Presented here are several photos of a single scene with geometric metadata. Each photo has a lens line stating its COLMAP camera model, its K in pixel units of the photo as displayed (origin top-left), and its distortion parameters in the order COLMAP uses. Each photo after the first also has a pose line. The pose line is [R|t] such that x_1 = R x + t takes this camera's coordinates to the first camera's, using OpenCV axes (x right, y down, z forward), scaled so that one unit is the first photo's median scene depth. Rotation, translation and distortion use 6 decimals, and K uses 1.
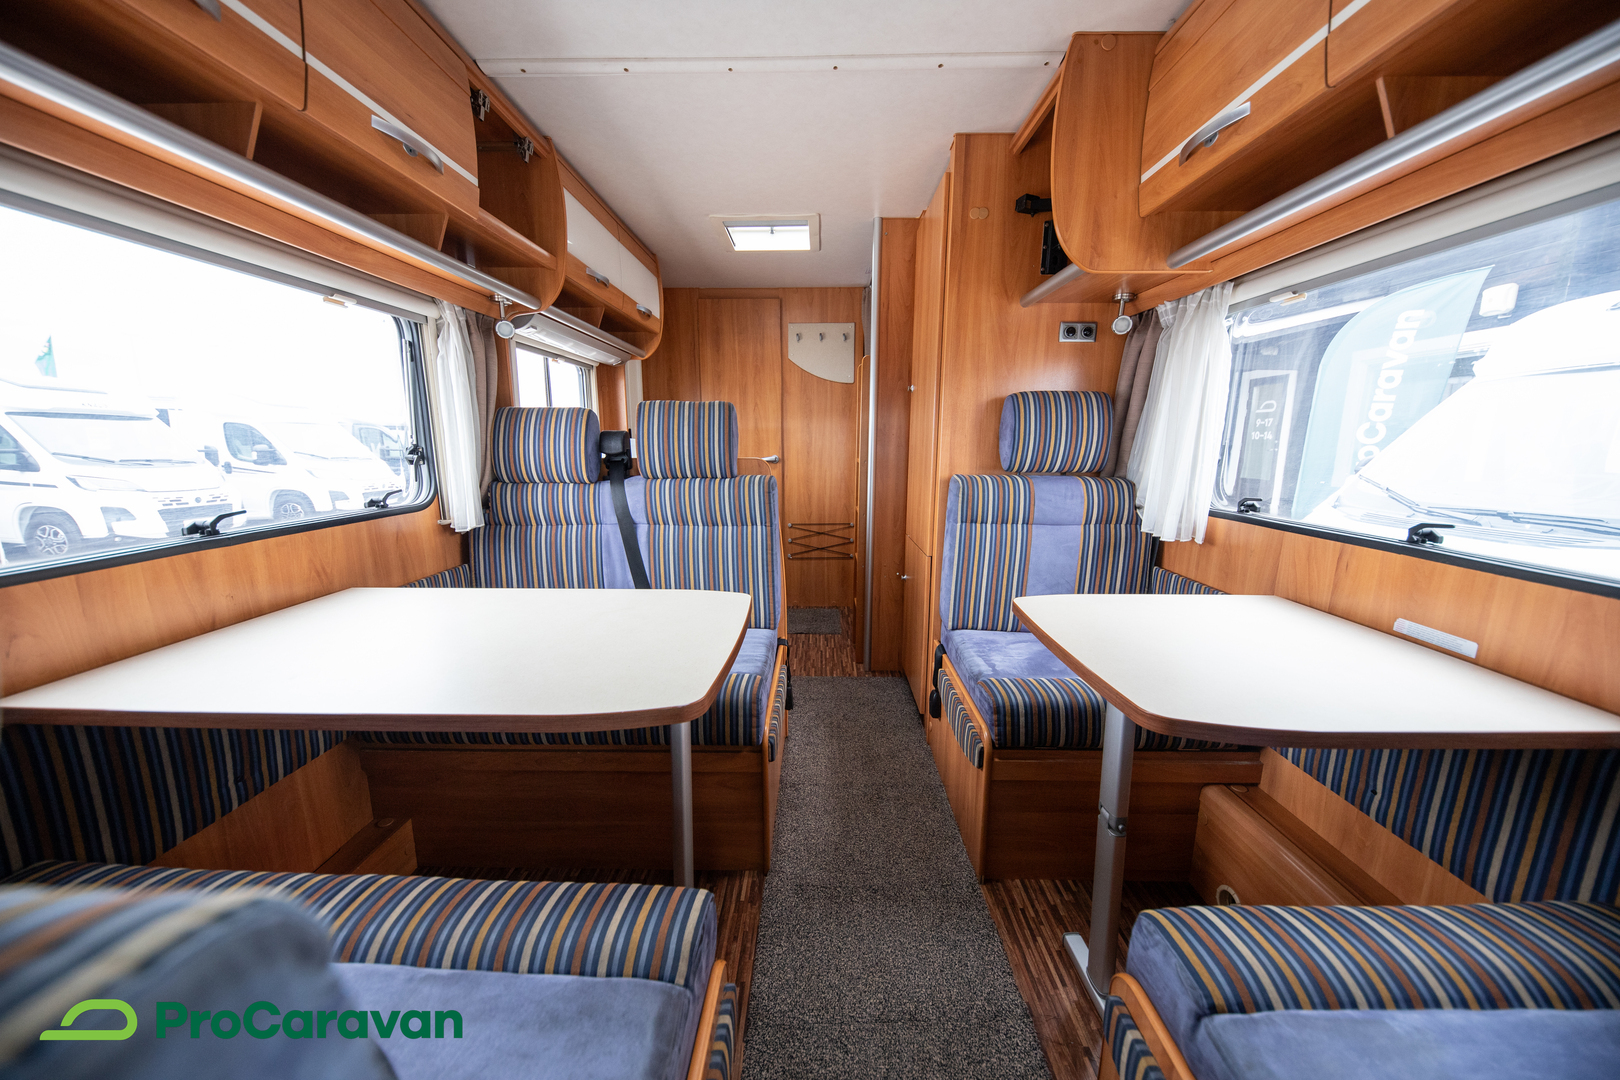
lens RADIAL K [[565.7, 0, 810.0], [0, 565.7, 540.0], [0, 0, 1]] dist [-0.000213, -0.000068]
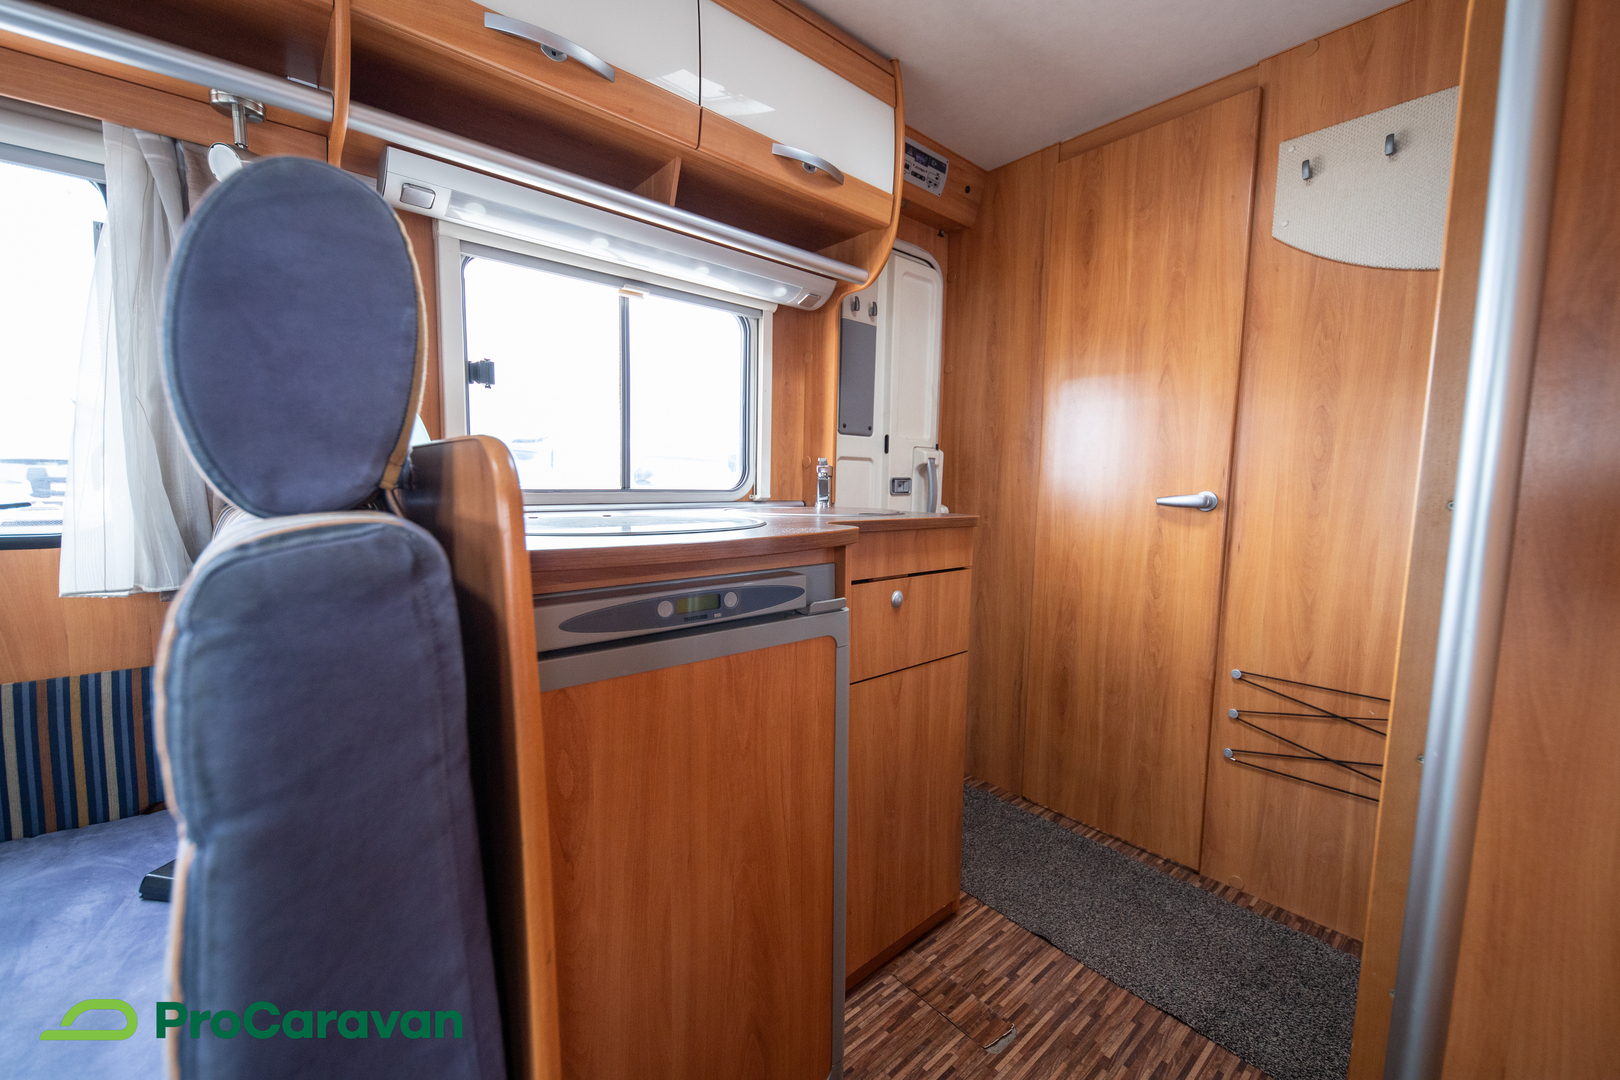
lens RADIAL K [[642.6, 0, 810.0], [0, 642.6, 540.0], [0, 0, 1]] dist [0.002684, 0.000169]
pose [[0.669931, 0.078117, -0.738303, 0.089264], [-0.145183, 0.989034, -0.027092, -0.065298], [0.728090, 0.125339, 0.673925, 0.514540]]
